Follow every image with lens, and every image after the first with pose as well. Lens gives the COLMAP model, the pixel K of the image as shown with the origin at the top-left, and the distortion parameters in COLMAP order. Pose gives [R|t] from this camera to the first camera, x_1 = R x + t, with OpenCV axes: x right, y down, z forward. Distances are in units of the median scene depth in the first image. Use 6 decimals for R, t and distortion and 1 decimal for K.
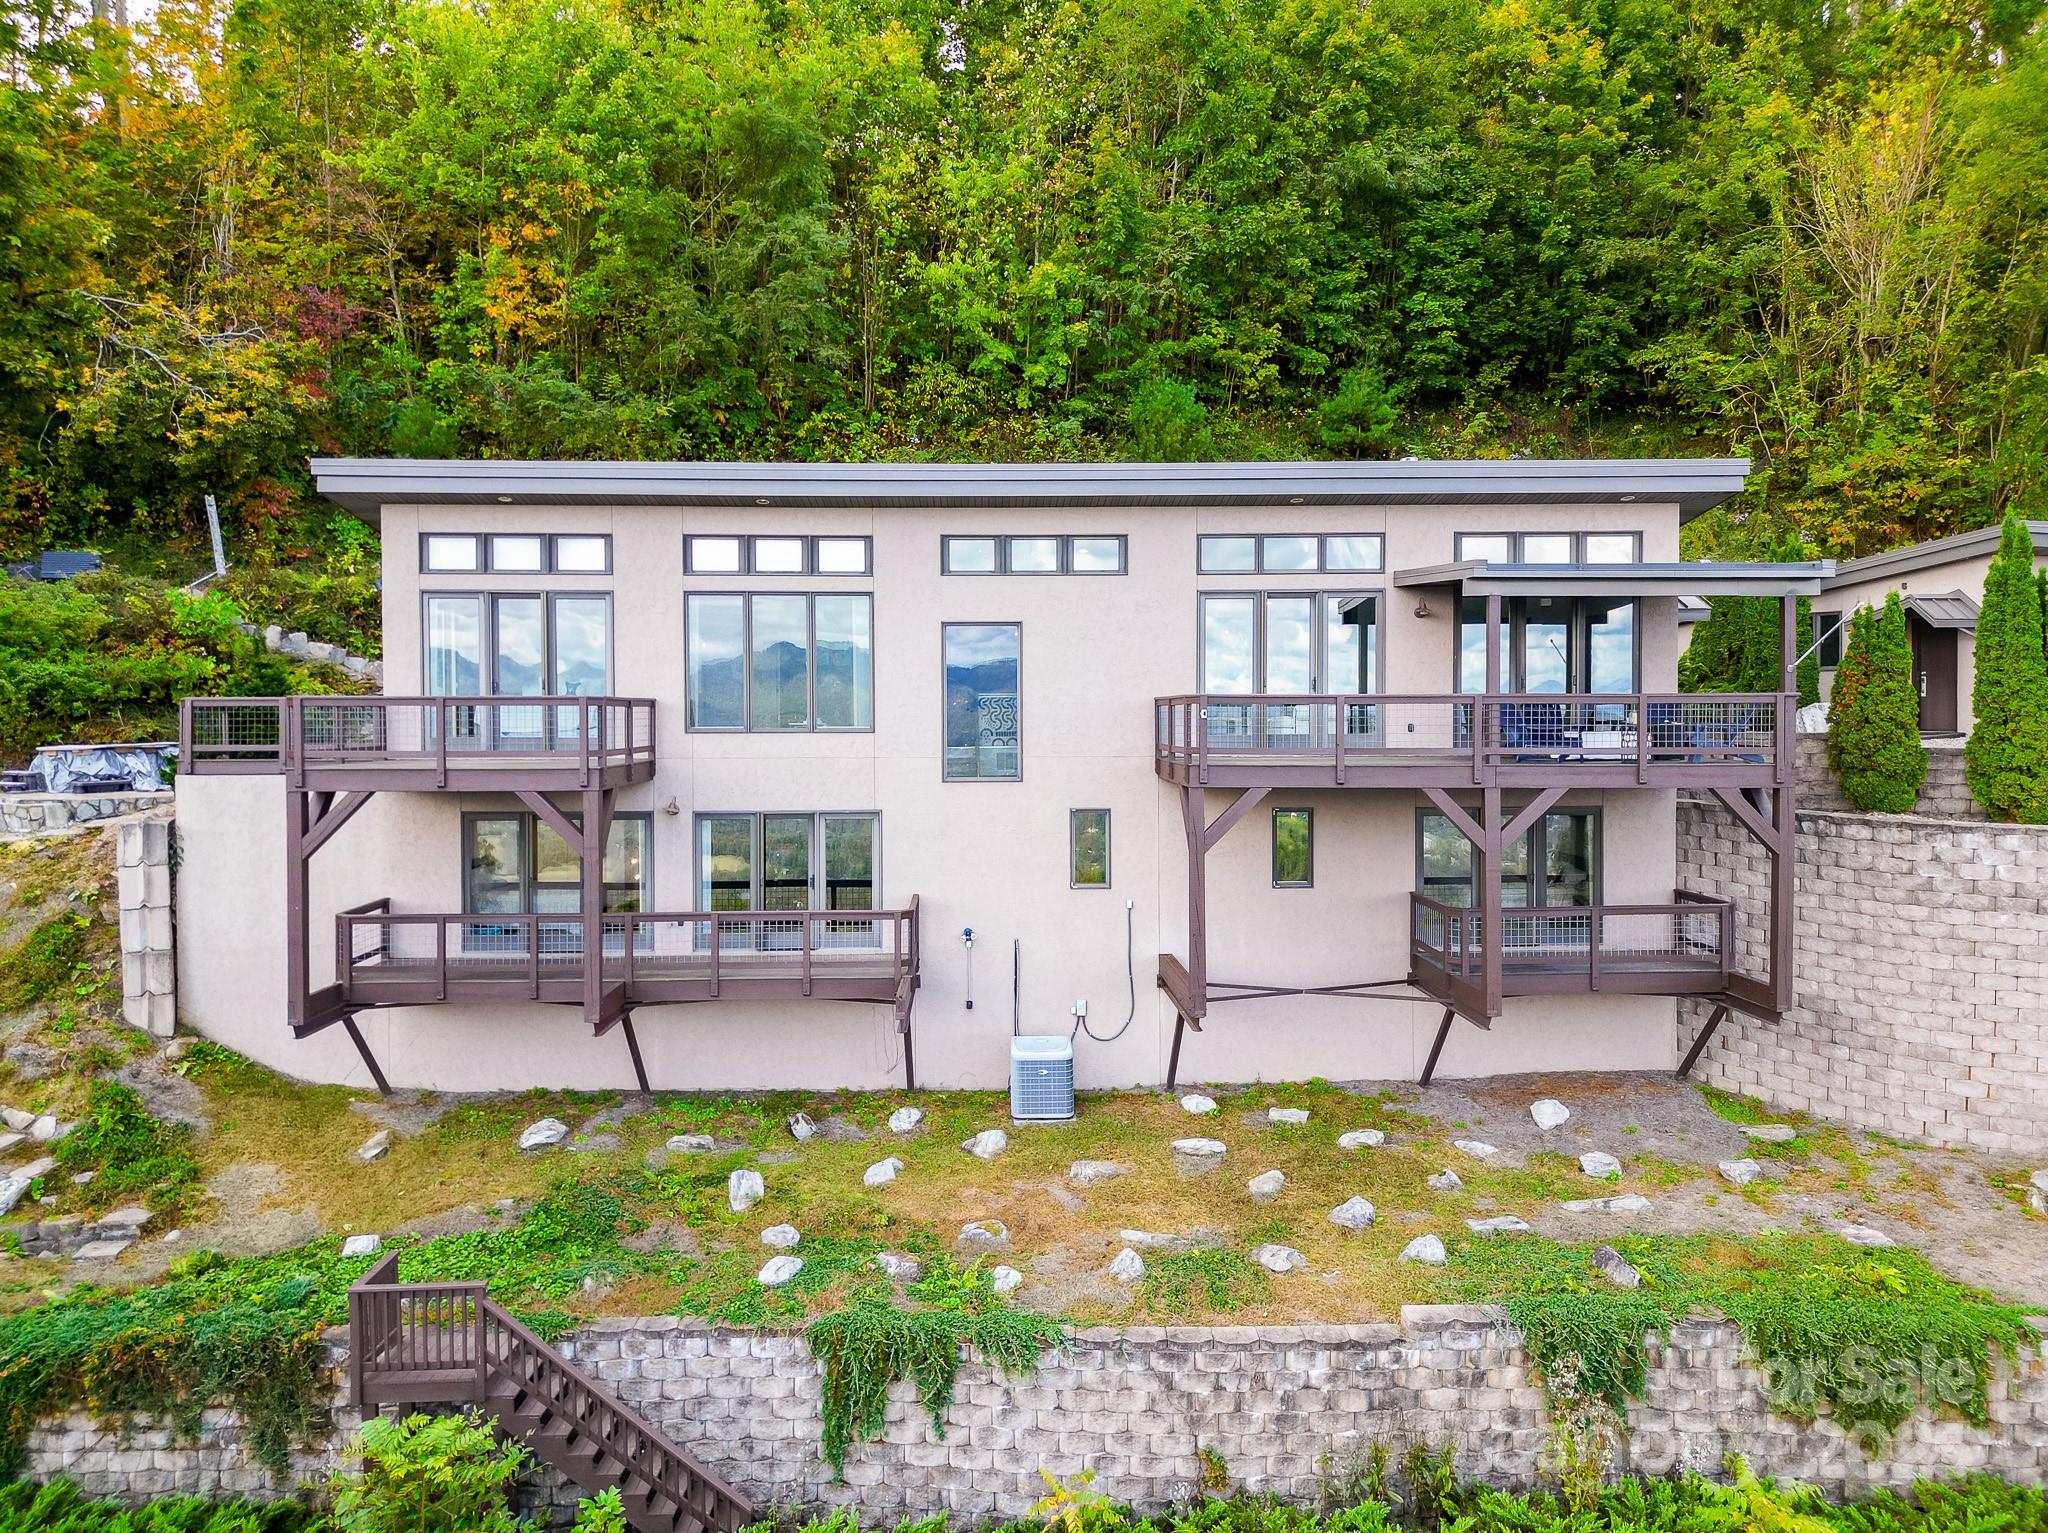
lens RADIAL K [[1453.2, 0, 995.3], [0, 1453.2, 773.3], [0, 0, 1]] dist [0.055410, -0.035936]
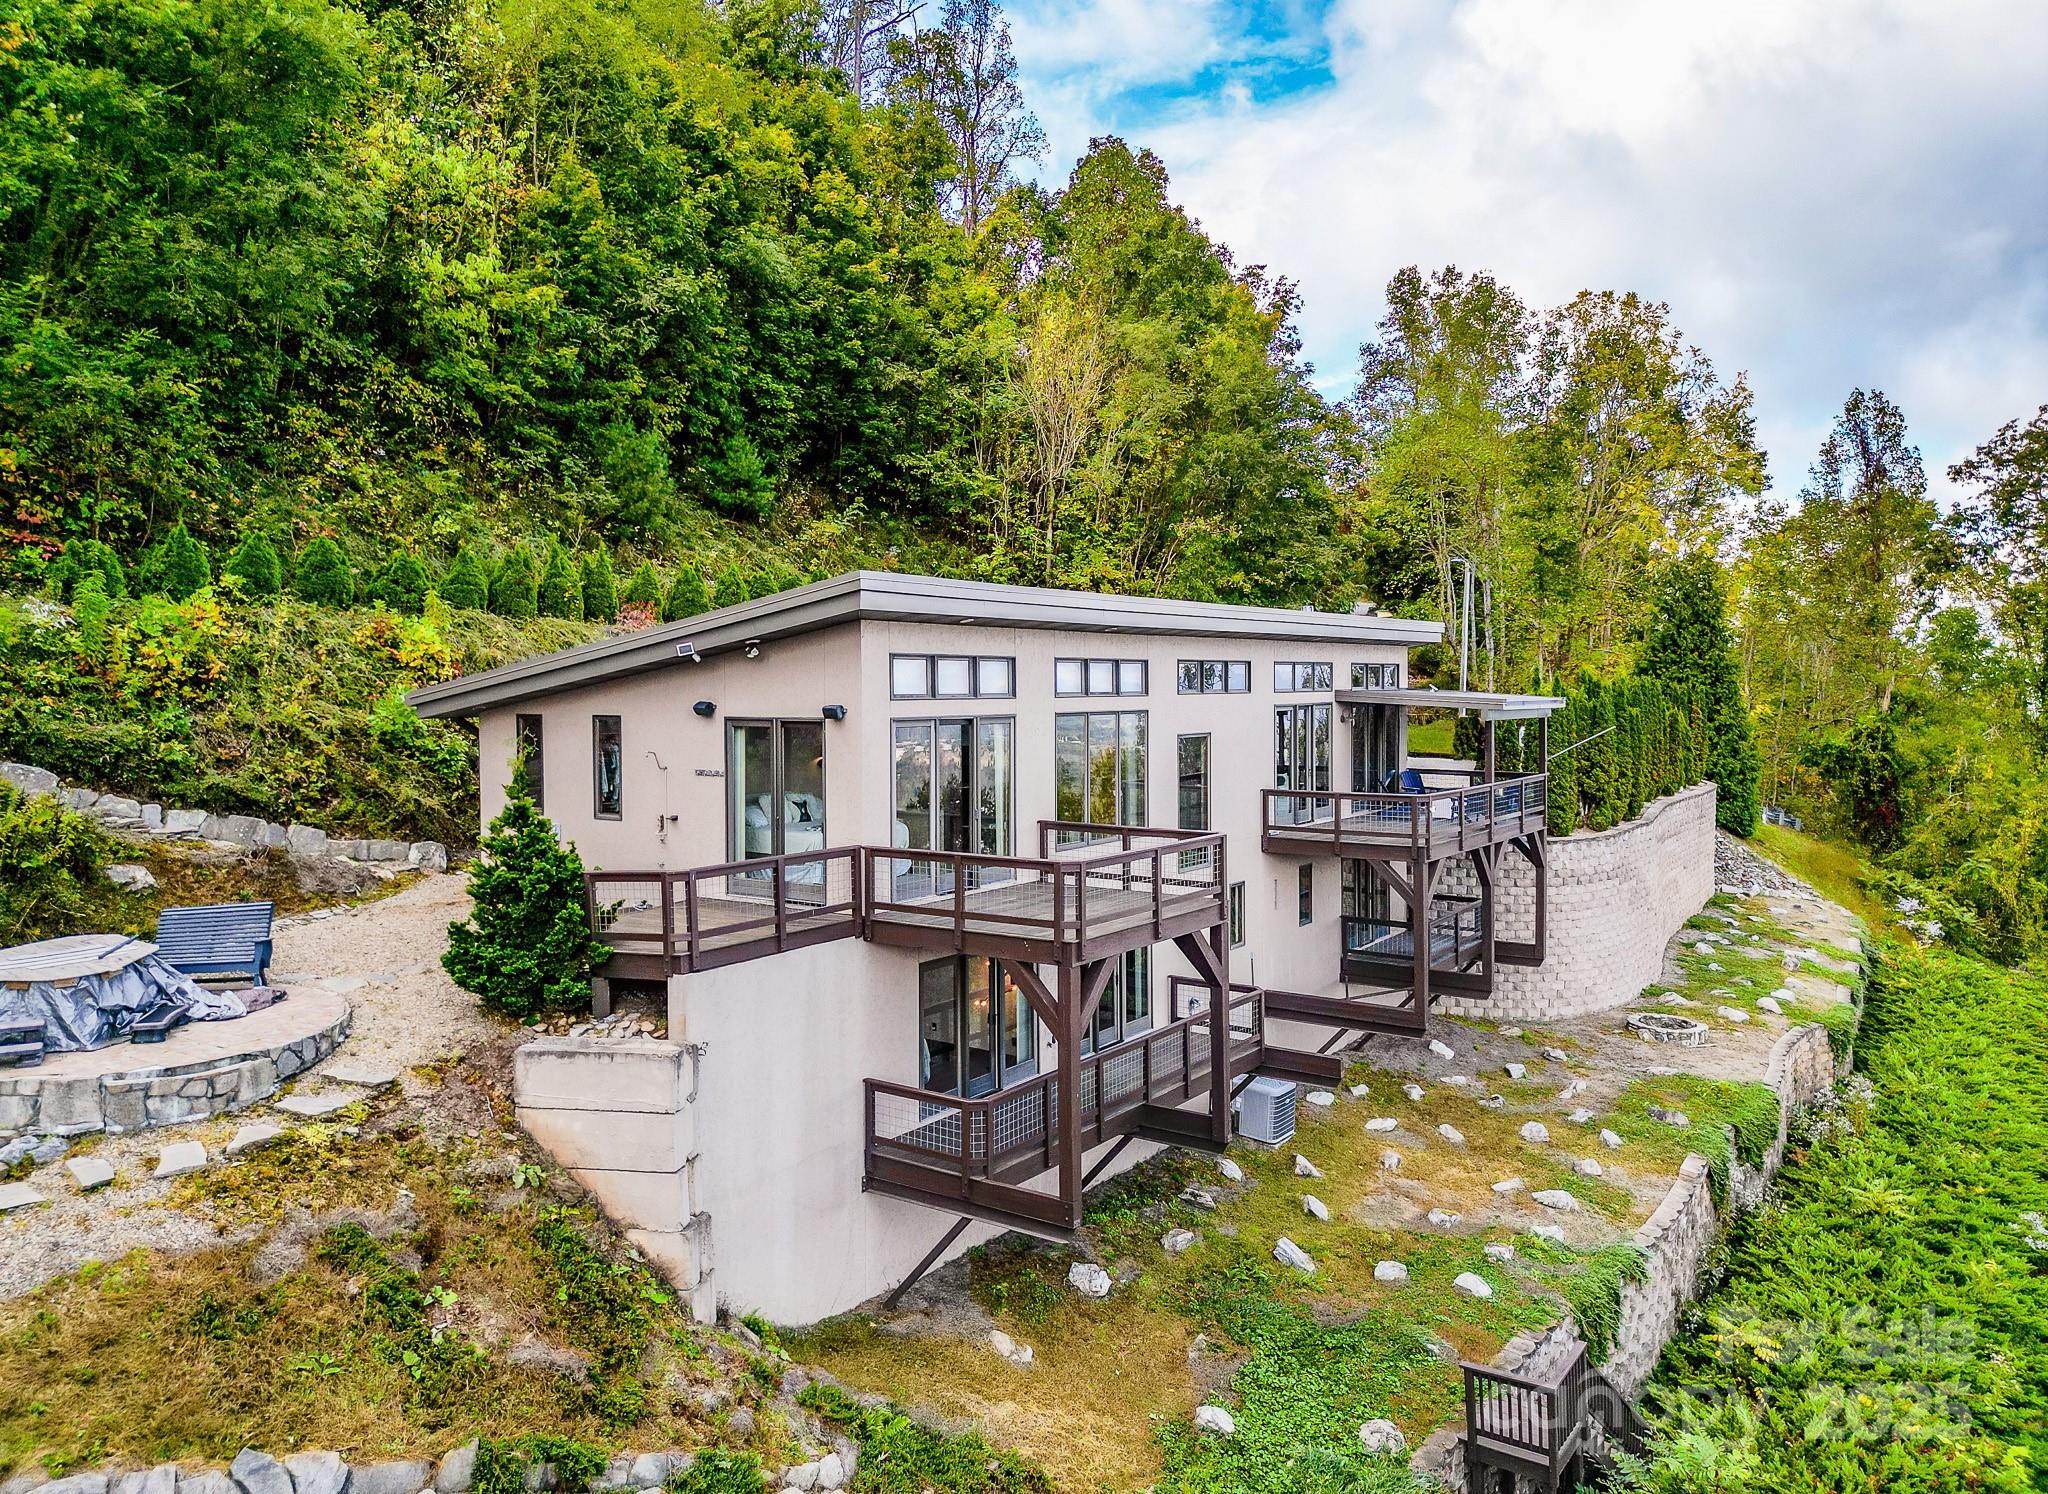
lens RADIAL K [[1449.4, 0, 1013.4], [0, 1449.4, 731.6], [0, 0, 1]] dist [0.039461, -0.013239]
pose [[0.592426, -0.027469, 0.805156, -1.042113], [0.037533, 0.999274, 0.006475, -0.119348], [-0.804750, 0.026384, 0.593027, 0.423411]]
